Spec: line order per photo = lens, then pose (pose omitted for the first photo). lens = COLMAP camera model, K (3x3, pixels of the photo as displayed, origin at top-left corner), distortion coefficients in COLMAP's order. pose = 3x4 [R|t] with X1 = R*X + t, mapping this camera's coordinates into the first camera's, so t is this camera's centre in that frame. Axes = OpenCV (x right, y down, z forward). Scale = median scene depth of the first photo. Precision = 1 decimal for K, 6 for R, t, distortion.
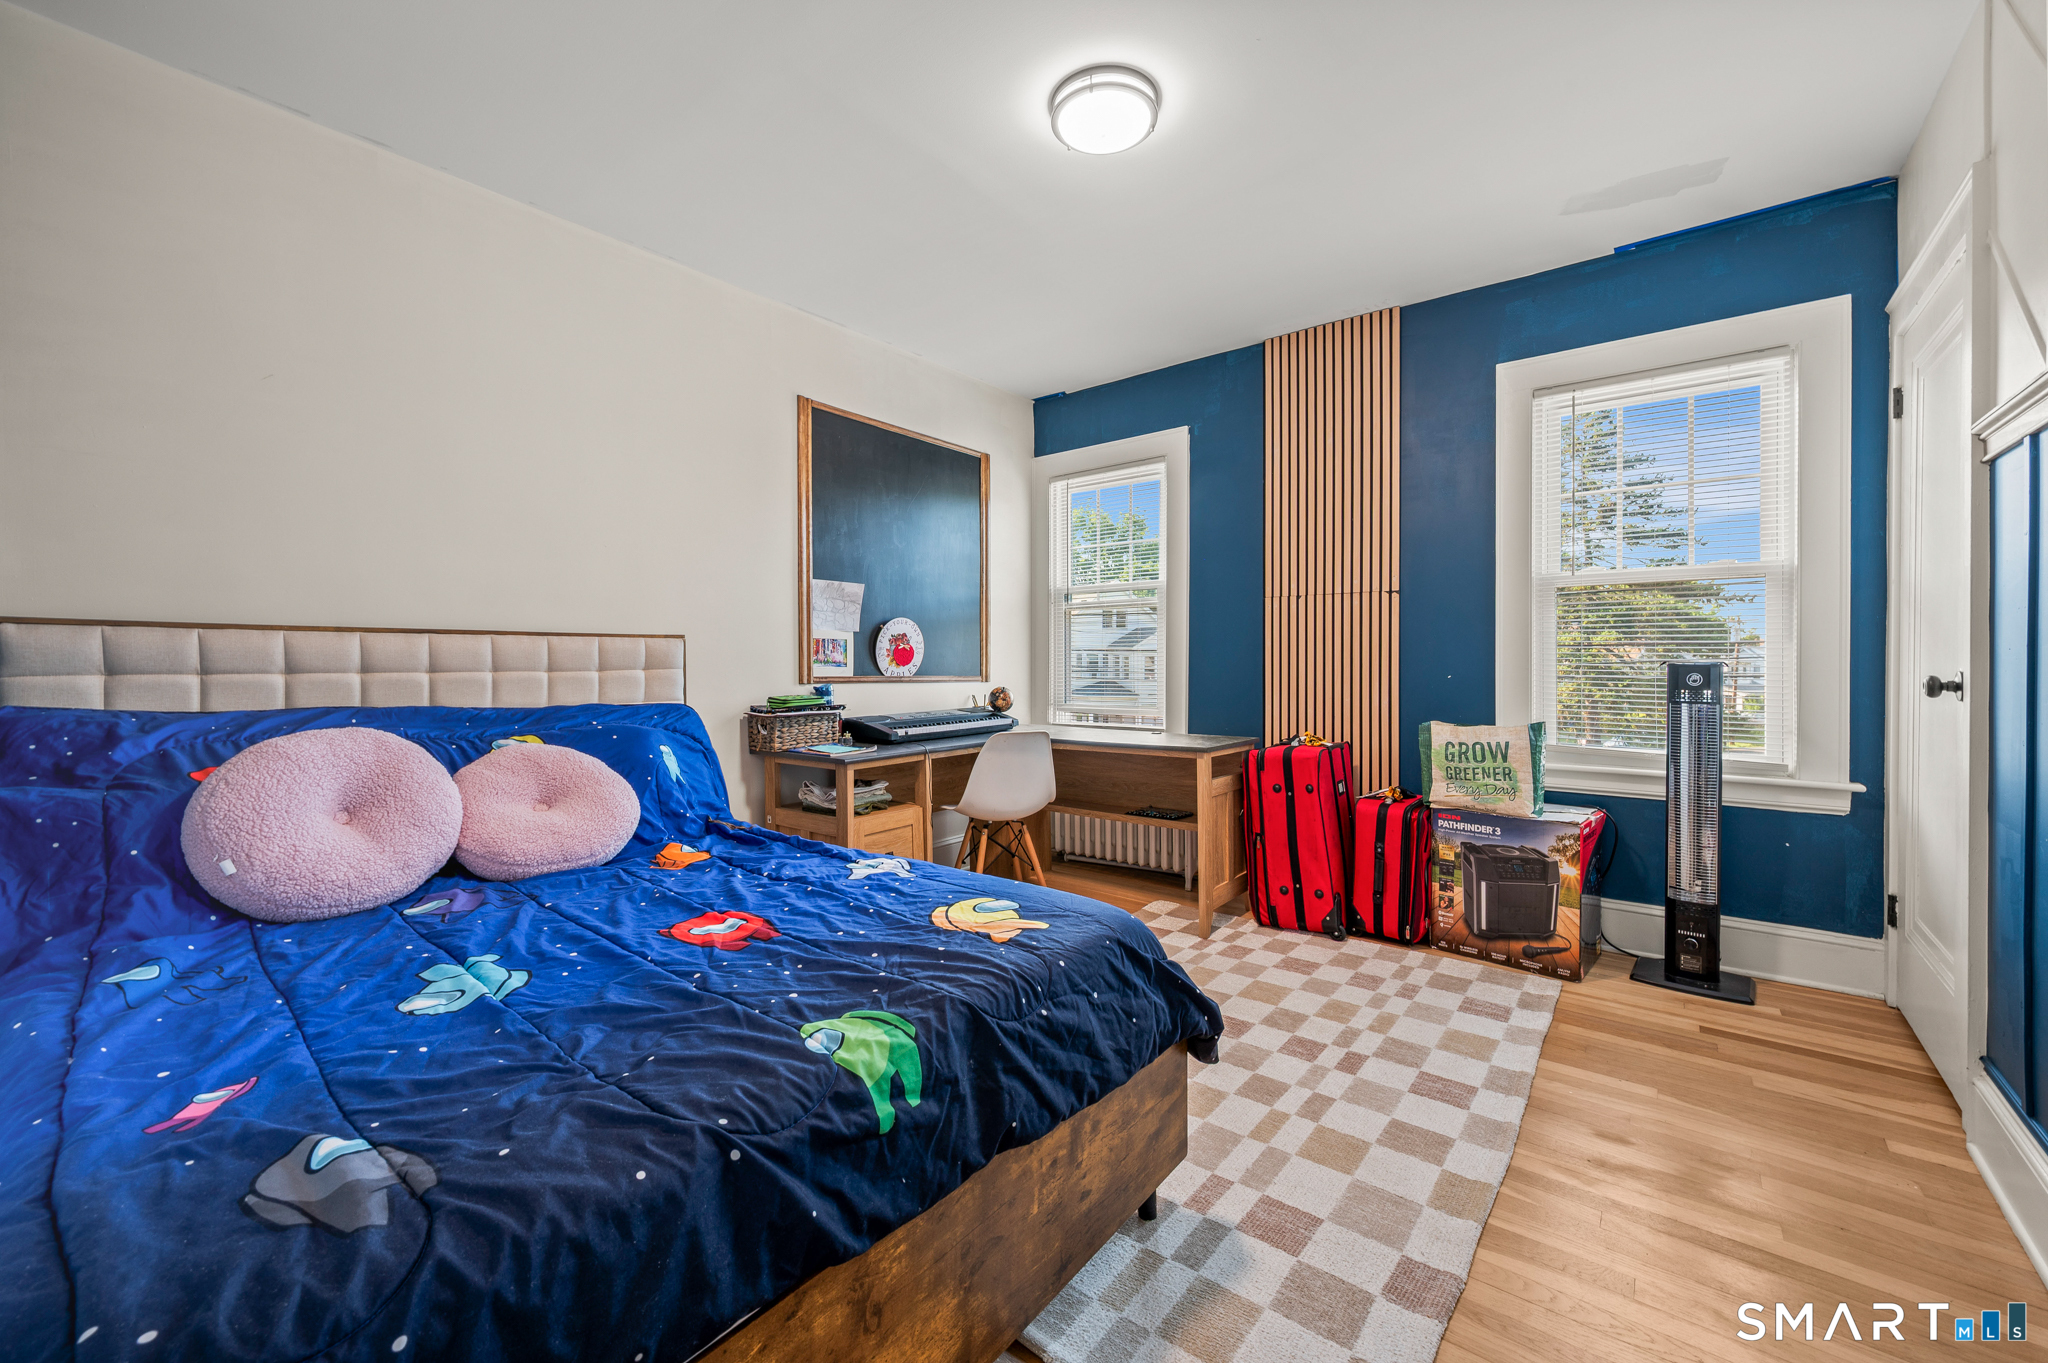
lens RADIAL K [[825.1, 0, 1033.8], [0, 825.1, 674.6], [0, 0, 1]] dist [-0.002121, 0.000850]
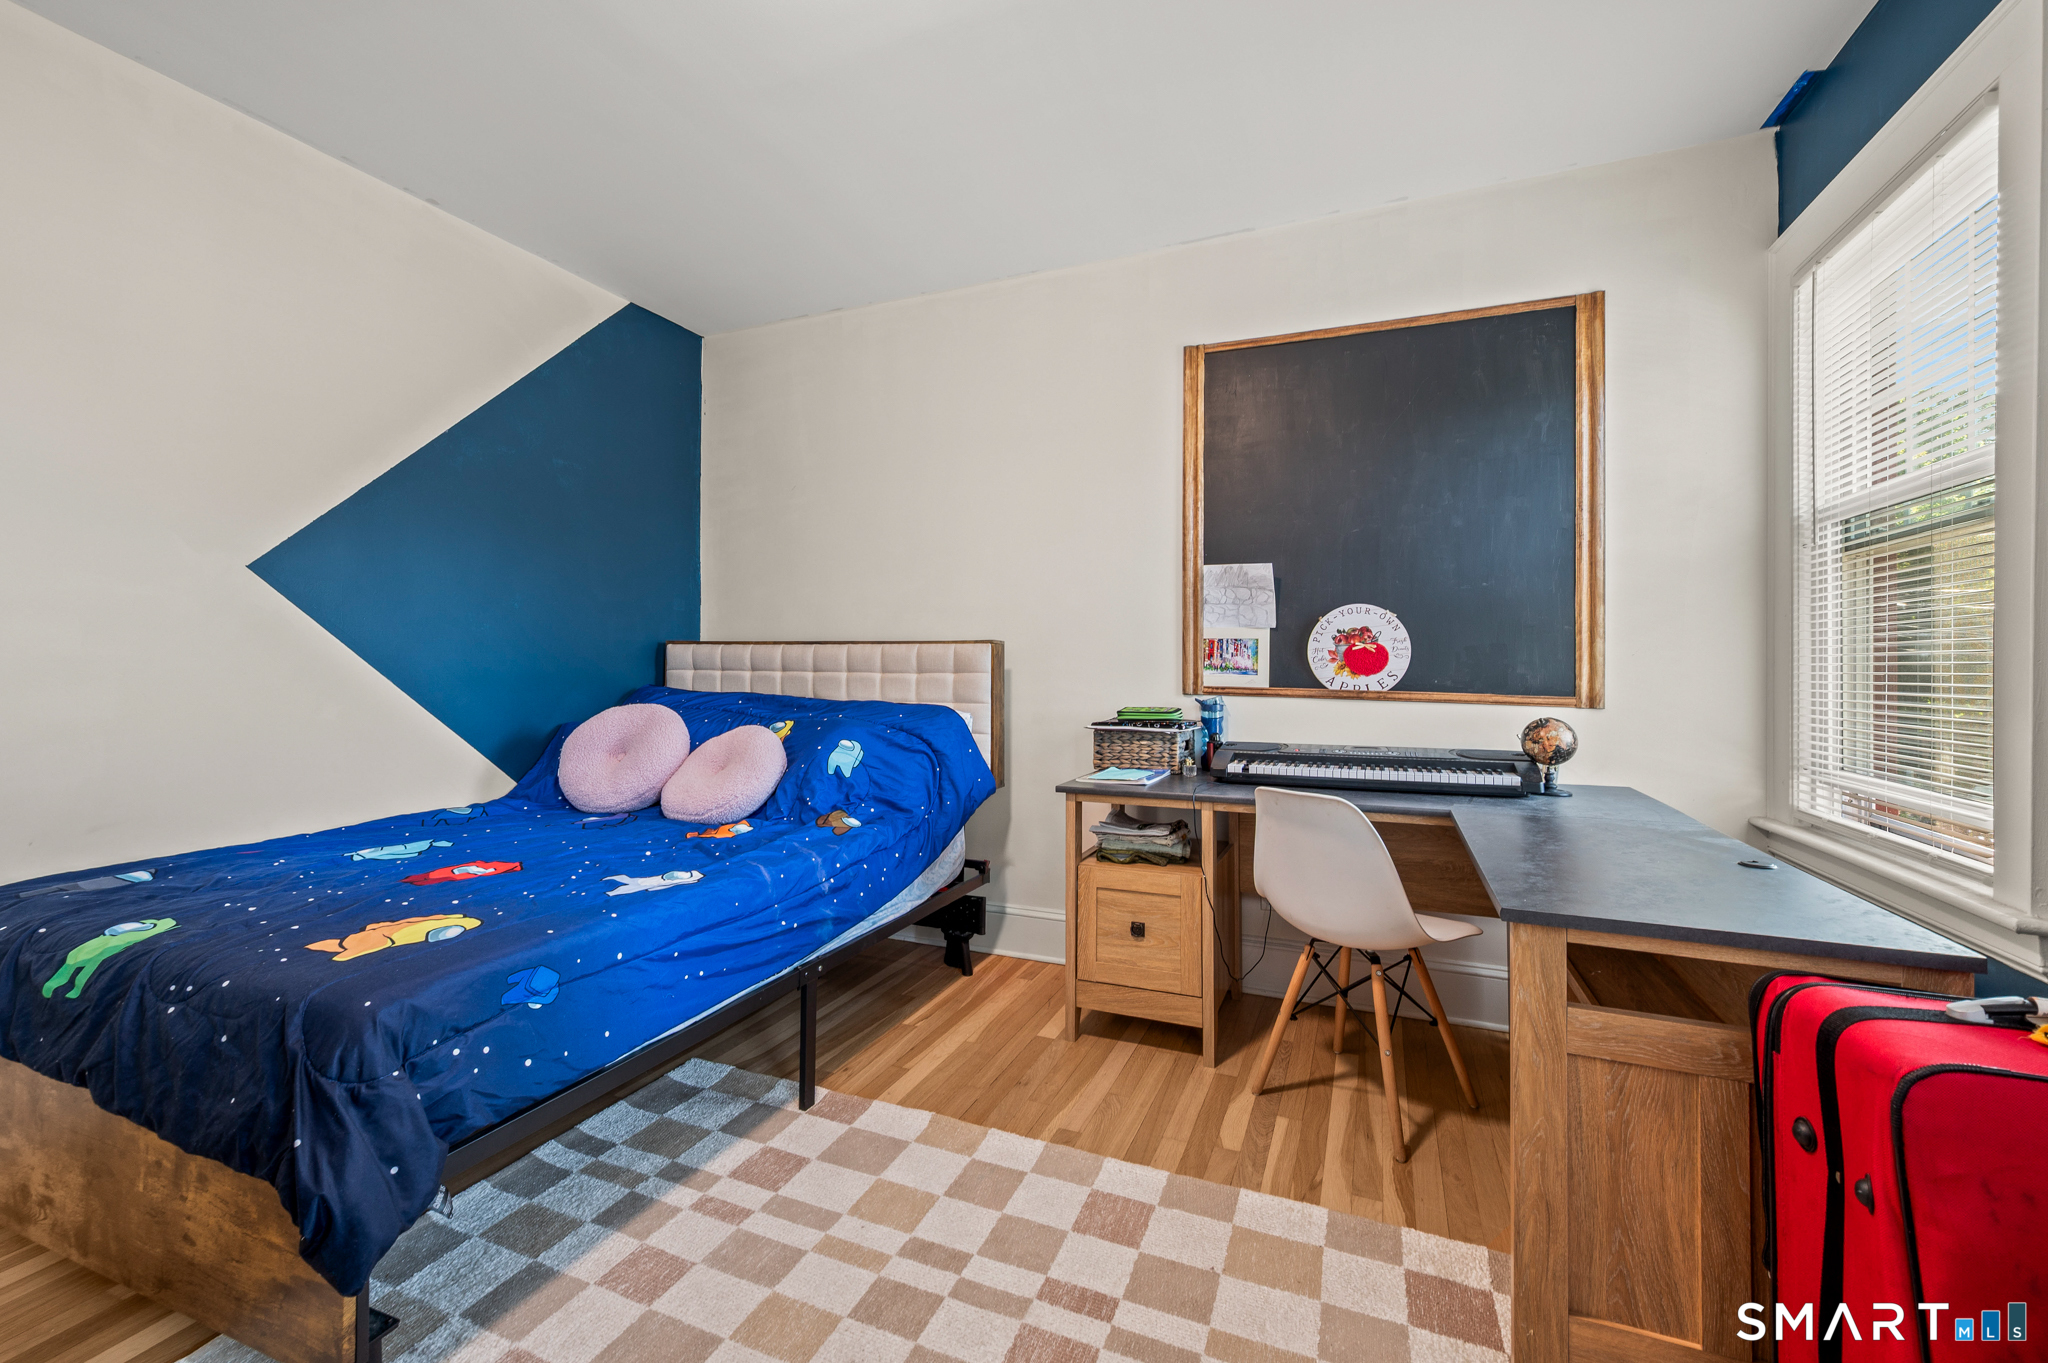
lens RADIAL K [[825.1, 0, 1033.2], [0, 825.1, 661.2], [0, 0, 1]] dist [-0.002121, 0.000850]
pose [[0.269240, 0.000345, -0.963073, 0.460391], [-0.023361, 0.999708, -0.006172, -0.013005], [0.962790, 0.024160, 0.269169, 0.619946]]
